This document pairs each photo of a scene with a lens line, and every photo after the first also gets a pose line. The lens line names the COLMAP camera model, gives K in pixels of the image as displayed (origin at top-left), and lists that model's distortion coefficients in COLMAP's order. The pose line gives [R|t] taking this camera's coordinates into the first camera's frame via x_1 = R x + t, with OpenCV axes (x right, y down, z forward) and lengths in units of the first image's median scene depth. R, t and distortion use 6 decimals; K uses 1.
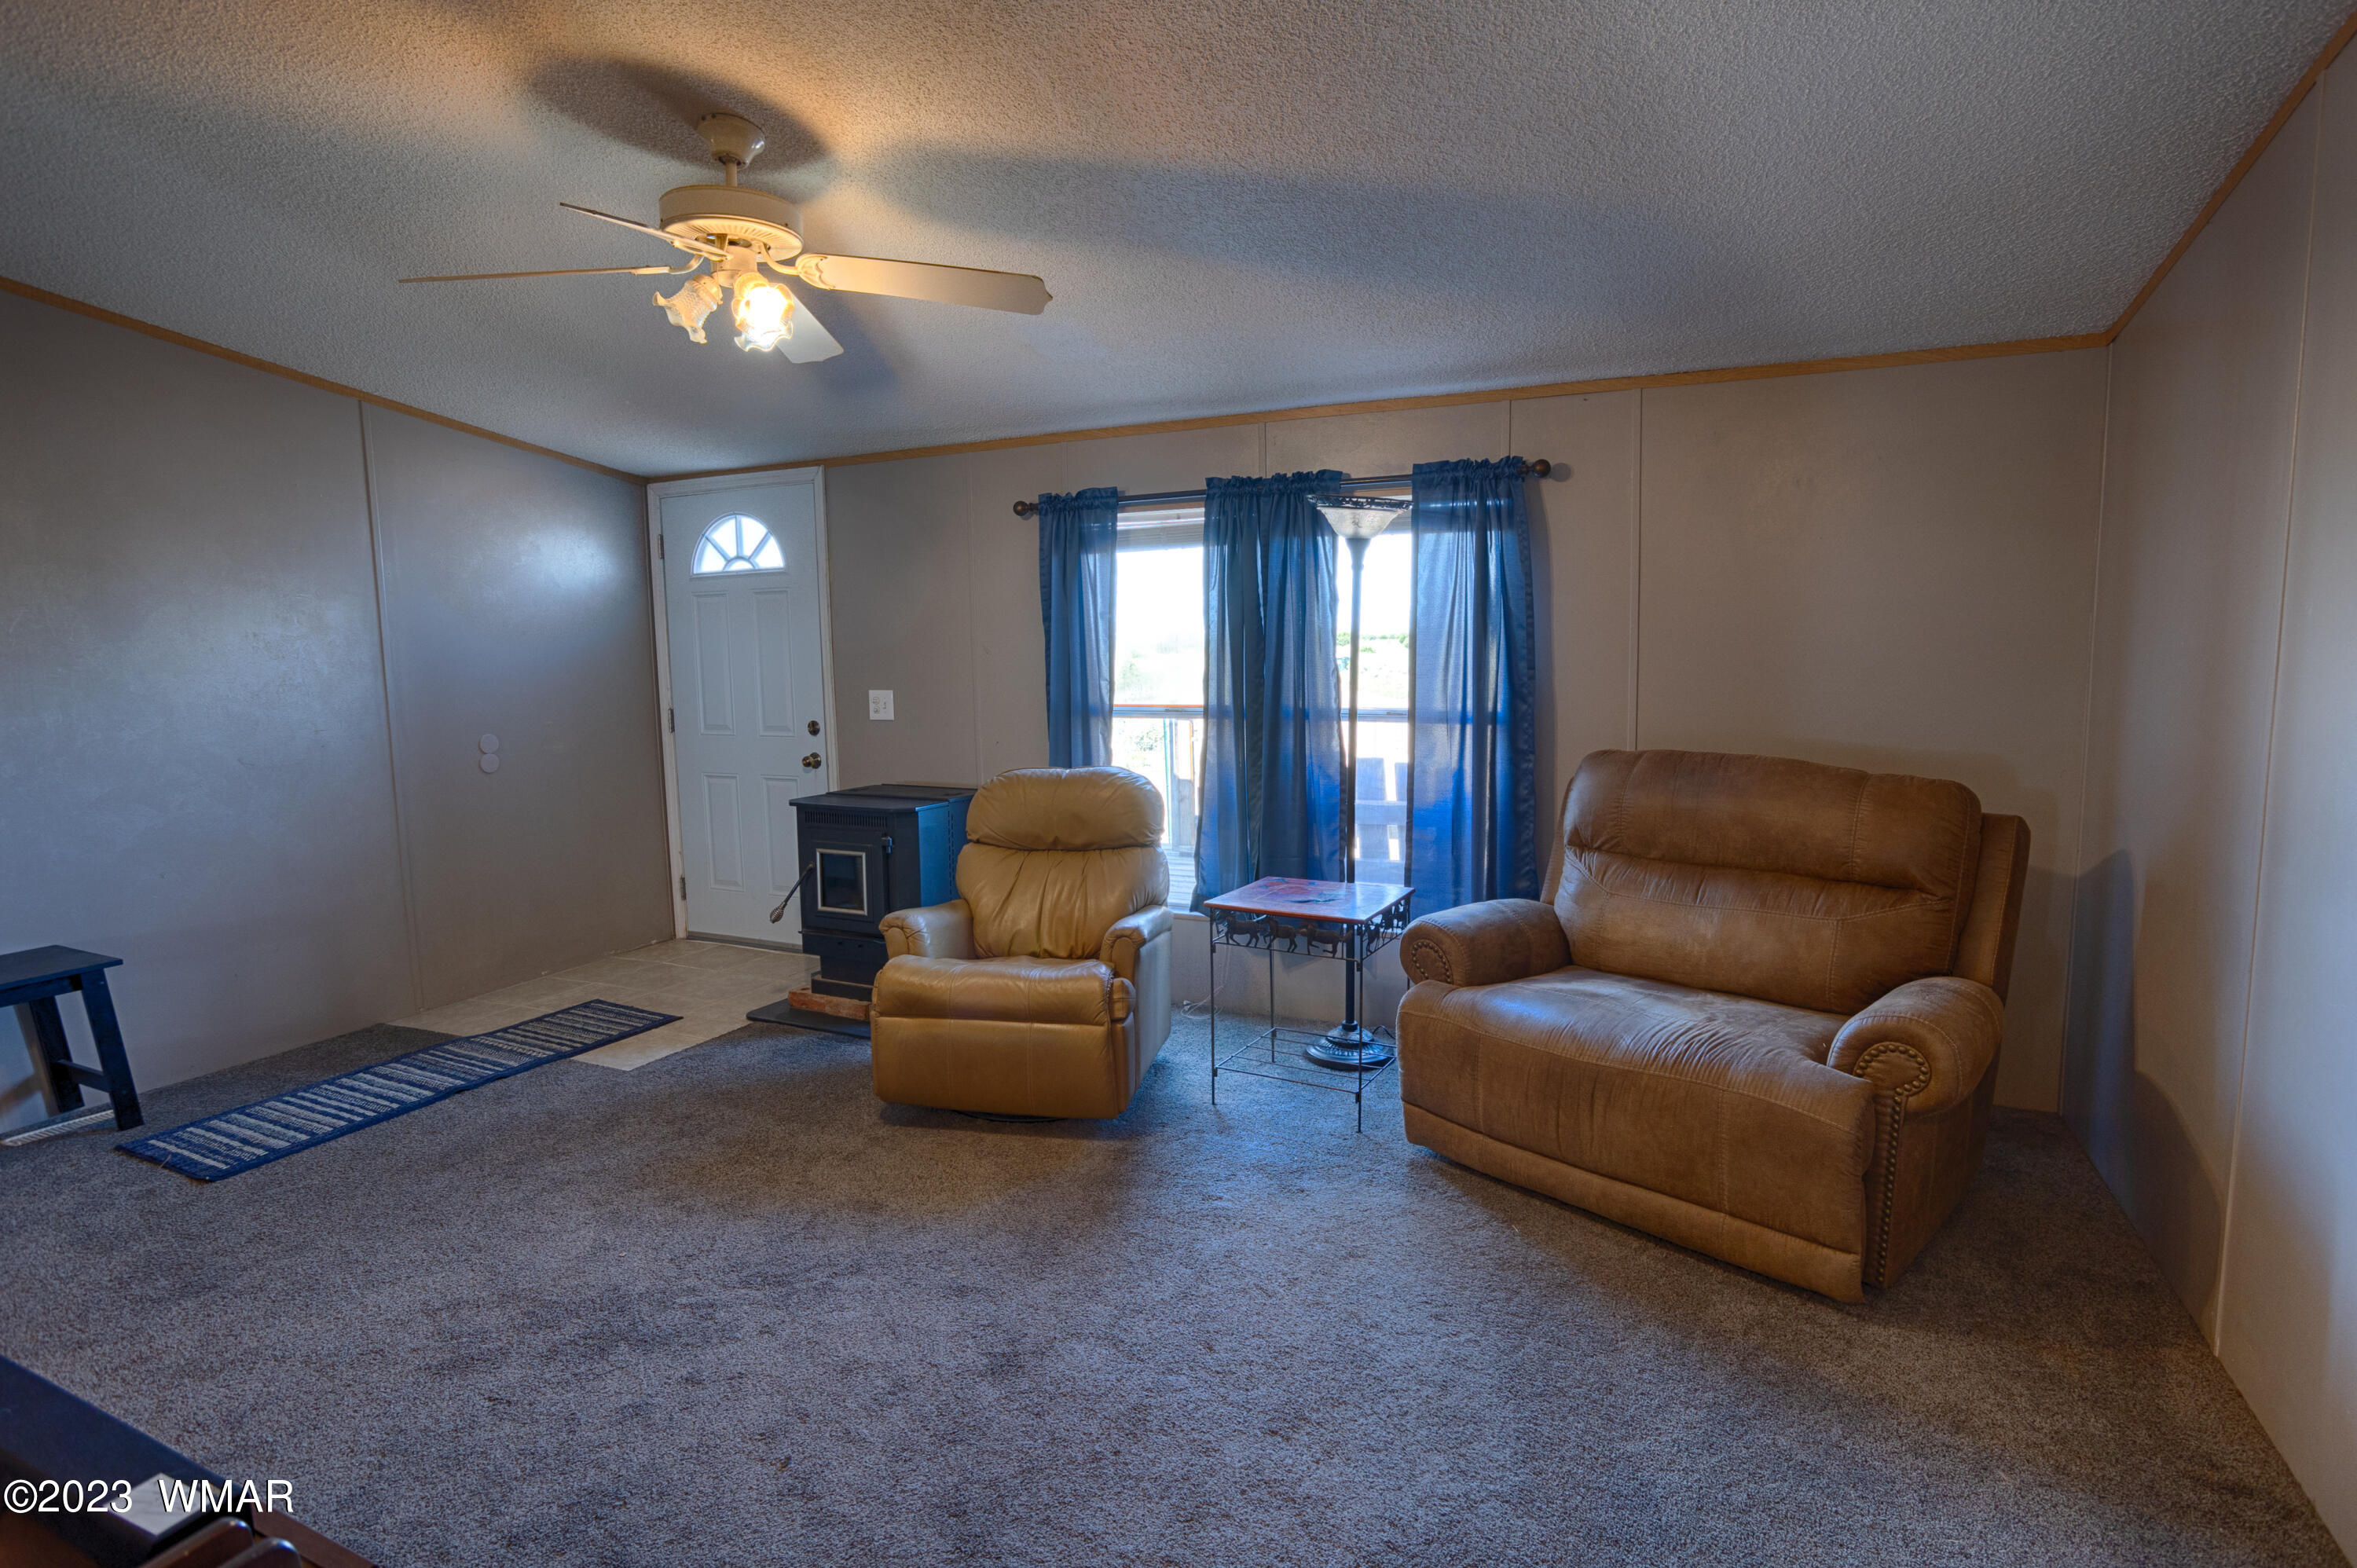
lens RADIAL K [[1216.6, 0, 1178.5], [0, 1216.6, 784.0], [0, 0, 1]] dist [-0.016718, 0.000776]
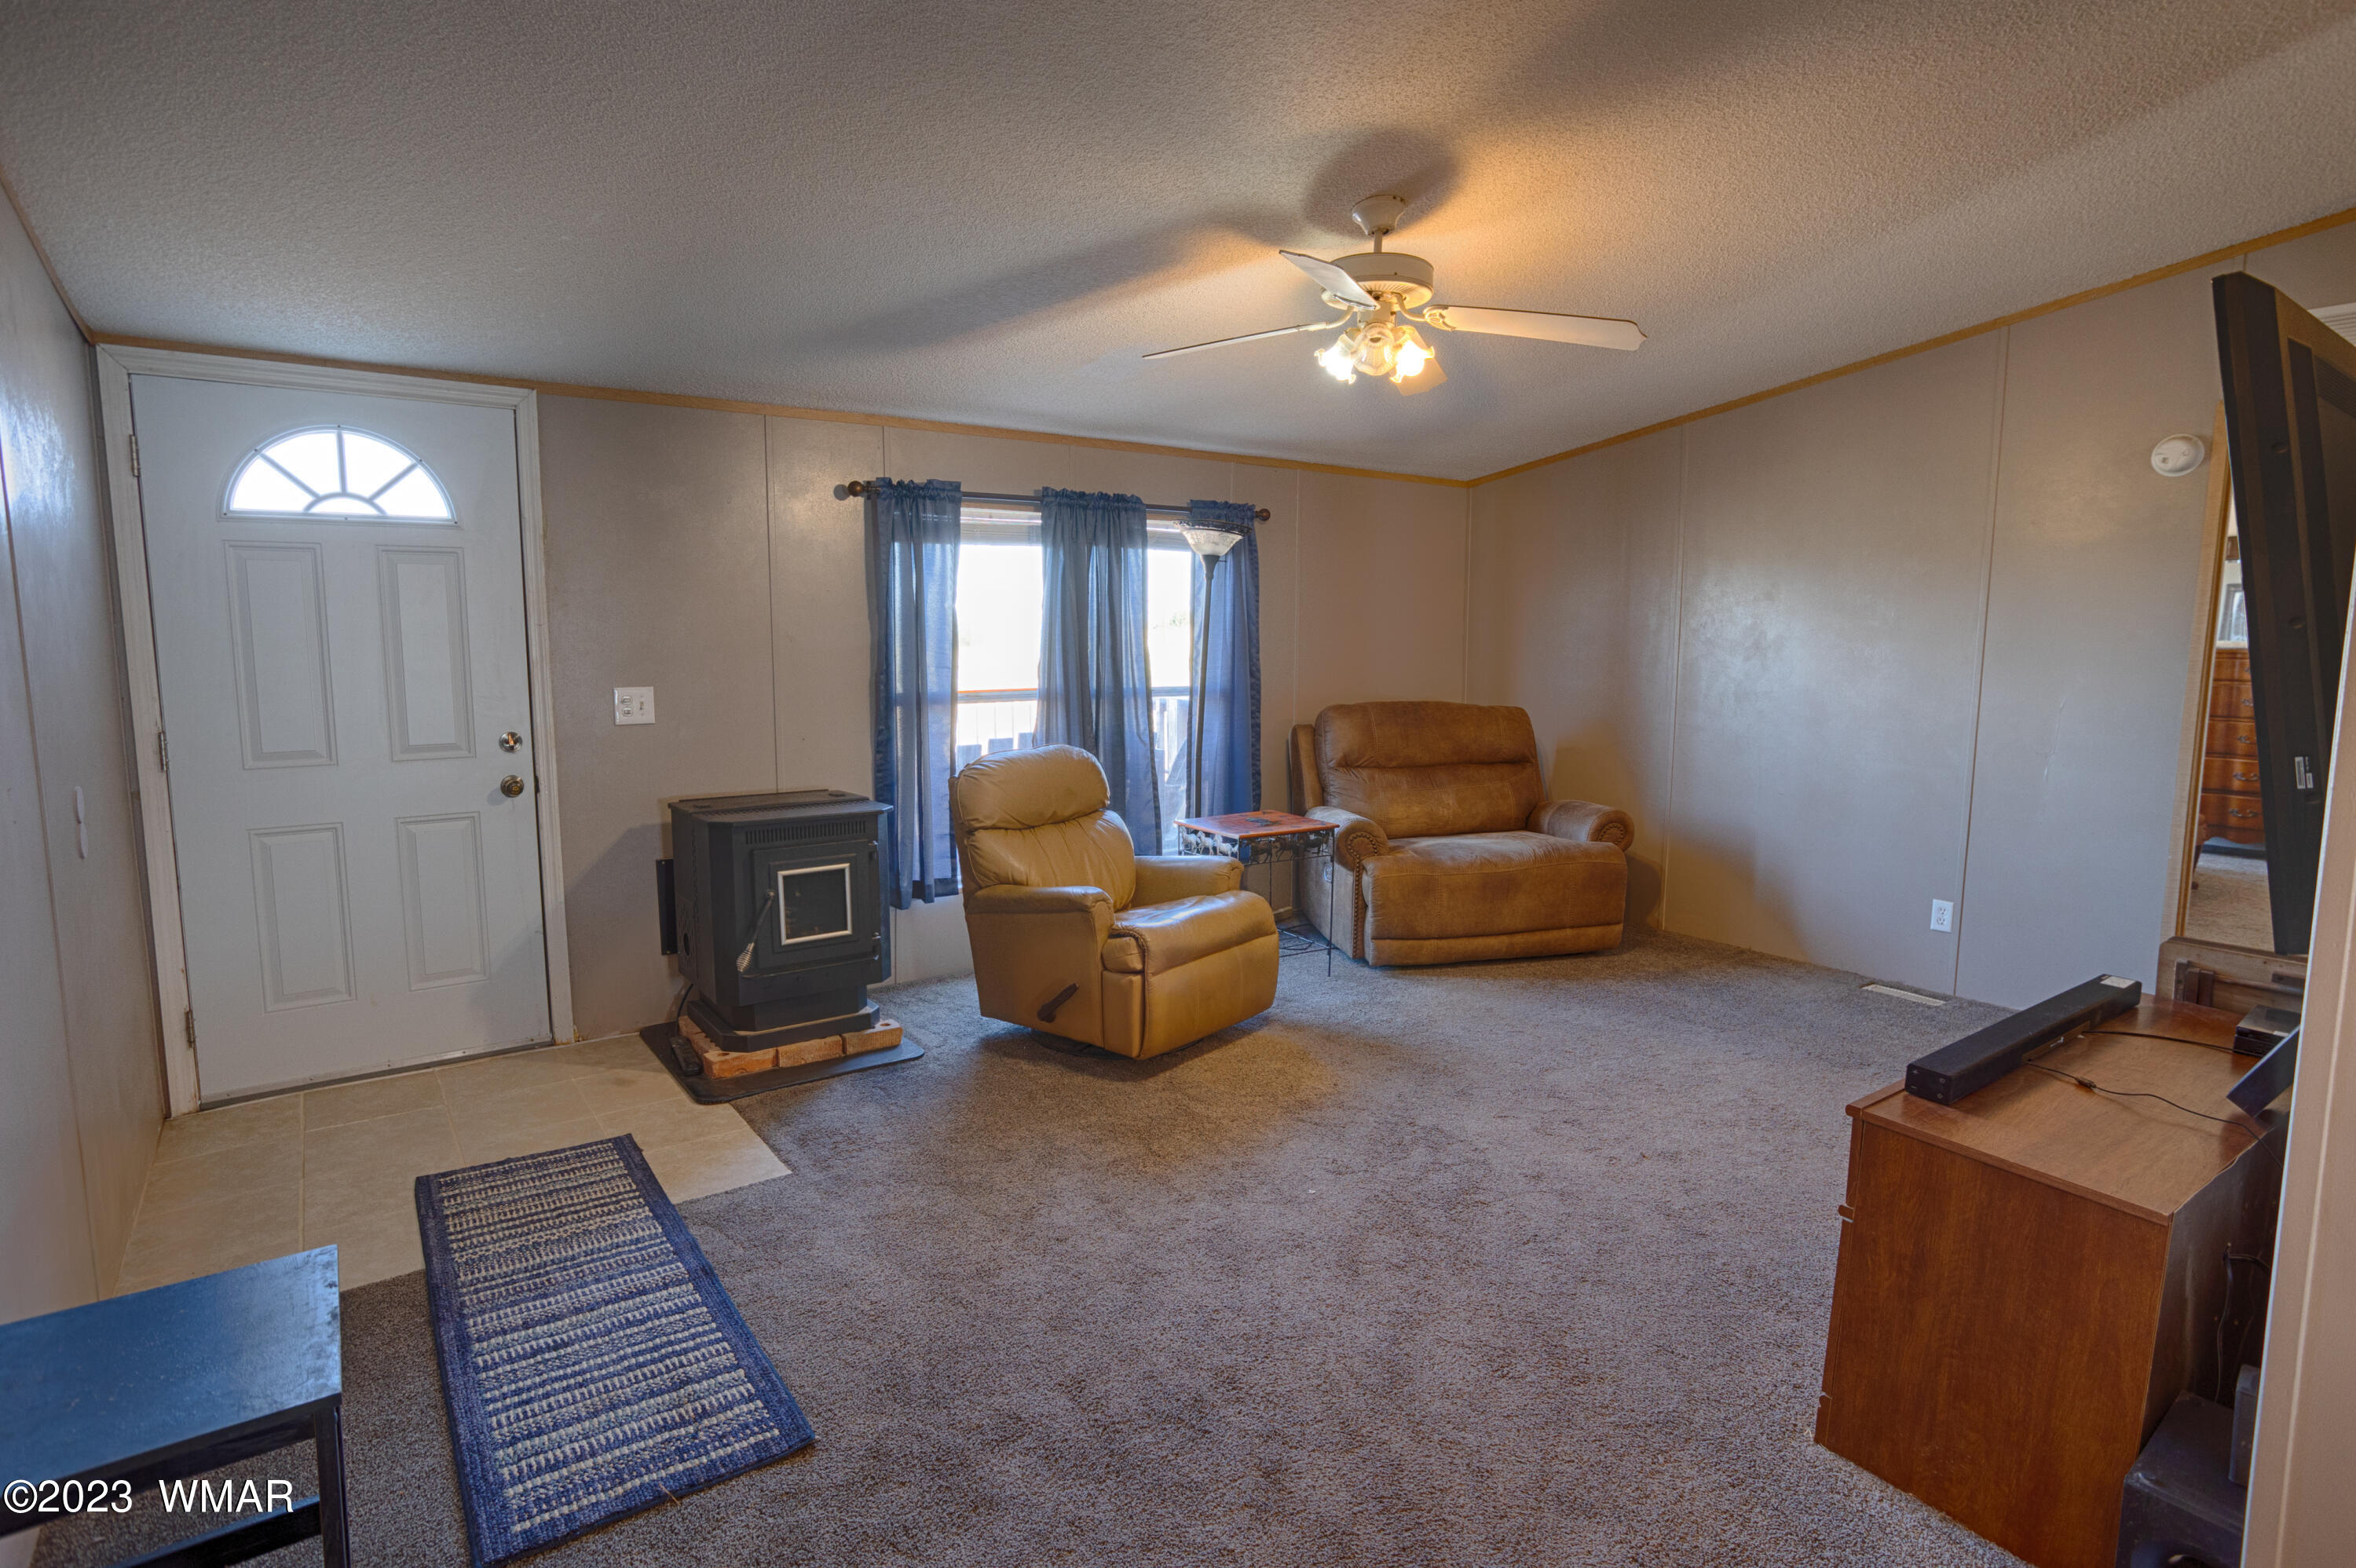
lens RADIAL K [[1216.0, 0, 1178.0], [0, 1216.0, 784.0], [0, 0, 1]] dist [-0.016718, 0.000776]
pose [[0.461495, -0.097849, 0.881730, -0.930846], [0.095238, 0.993619, 0.060418, -0.032753], [-0.882016, 0.056092, 0.467870, 0.372661]]
